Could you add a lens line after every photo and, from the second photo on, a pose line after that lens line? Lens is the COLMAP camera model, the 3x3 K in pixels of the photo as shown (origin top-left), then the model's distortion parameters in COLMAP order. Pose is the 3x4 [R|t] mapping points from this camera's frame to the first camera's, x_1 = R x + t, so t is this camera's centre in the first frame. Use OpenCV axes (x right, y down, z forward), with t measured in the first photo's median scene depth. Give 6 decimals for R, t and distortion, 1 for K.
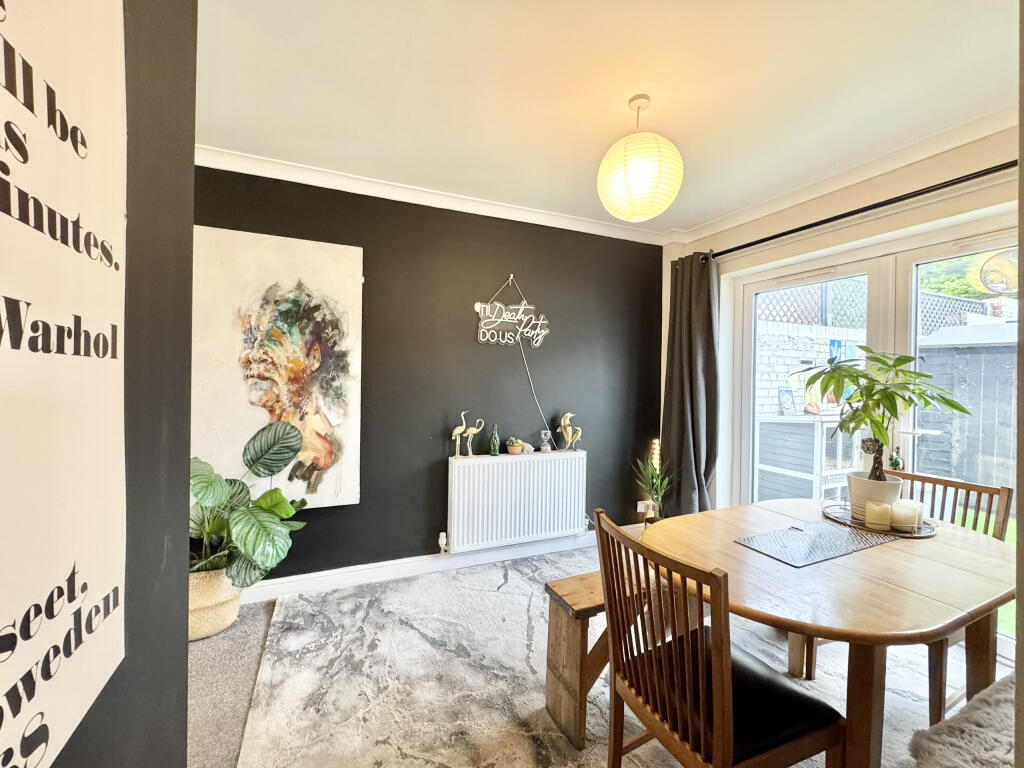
lens RADIAL K [[420.4, 0, 511.7], [0, 420.4, 381.8], [0, 0, 1]] dist [0.014064, 0.000082]
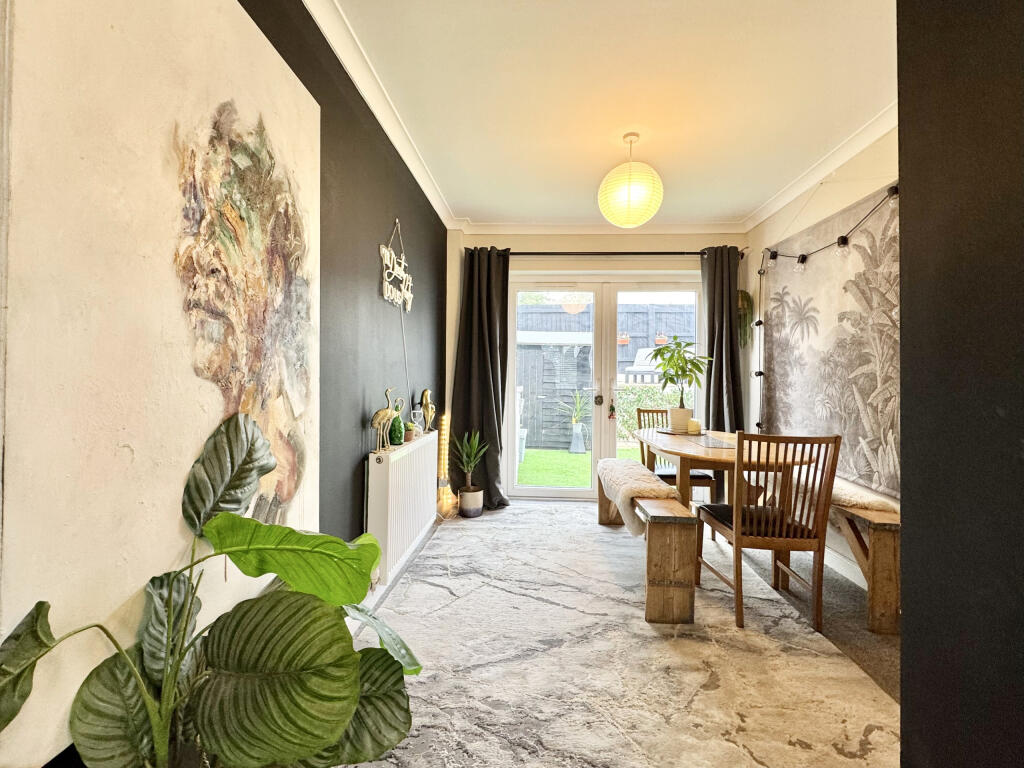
lens RADIAL K [[442.7, 0, 510.6], [0, 442.7, 375.8], [0, 0, 1]] dist [0.003348, 0.000026]
pose [[0.481762, -0.008527, 0.876261, -0.830142], [0.011534, 0.999928, 0.003389, 0.056170], [-0.876226, 0.008474, 0.481825, 0.523855]]
